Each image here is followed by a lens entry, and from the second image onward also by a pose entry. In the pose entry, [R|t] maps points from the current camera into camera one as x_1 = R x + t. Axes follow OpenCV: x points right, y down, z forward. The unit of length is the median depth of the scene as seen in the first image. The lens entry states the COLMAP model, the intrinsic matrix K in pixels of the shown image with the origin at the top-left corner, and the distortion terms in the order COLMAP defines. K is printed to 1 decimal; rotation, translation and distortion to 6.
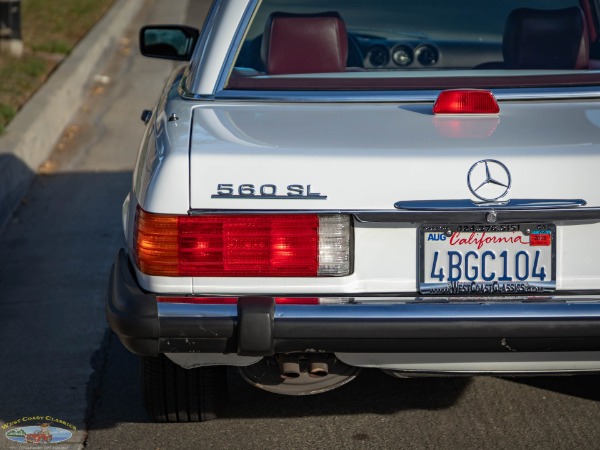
lens RADIAL K [[1925.6, 0, 298.7], [0, 1925.6, 224.5], [0, 0, 1]] dist [0.100160, -1.683714]
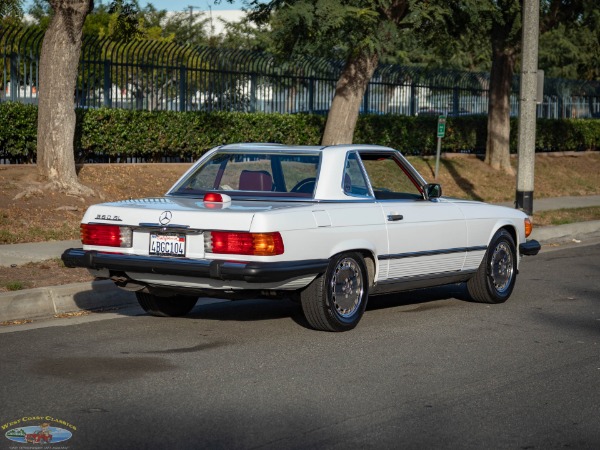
lens RADIAL K [[1599.1, 0, 301.8], [0, 1599.1, 224.8], [0, 0, 1]] dist [0.006908, 0.135801]
pose [[0.825851, 0.051551, -0.561527, 1.636935], [-0.114709, 0.990349, -0.077786, 0.153678], [0.552098, 0.128652, 0.823794, -0.902617]]
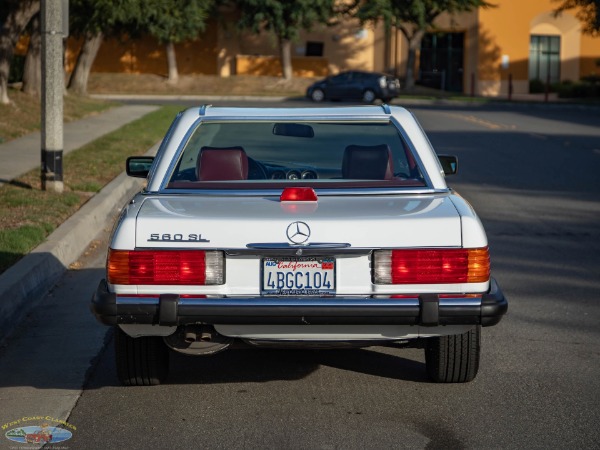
lens RADIAL K [[1764.7, 0, 298.4], [0, 1764.7, 225.0], [0, 0, 1]] dist [0.029160, 0.012180]
pose [[0.999859, 0.006163, -0.015649, 0.123531], [-0.007408, 0.996705, -0.080768, 0.104379], [0.015099, 0.080873, 0.996610, -0.668043]]
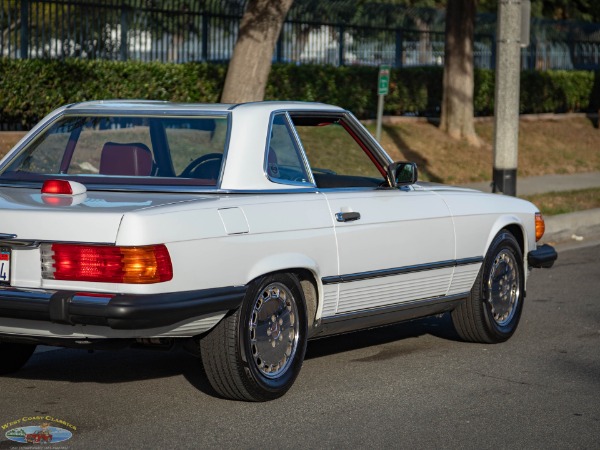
lens RADIAL K [[1969.2, 0, 300.5], [0, 1969.2, 225.7], [0, 0, 1]] dist [-0.000731, 0.838884]
pose [[0.856764, 0.051009, -0.513180, 1.293150], [-0.103696, 0.991812, -0.074538, 0.086683], [0.505176, 0.117077, 0.855038, -0.424196]]
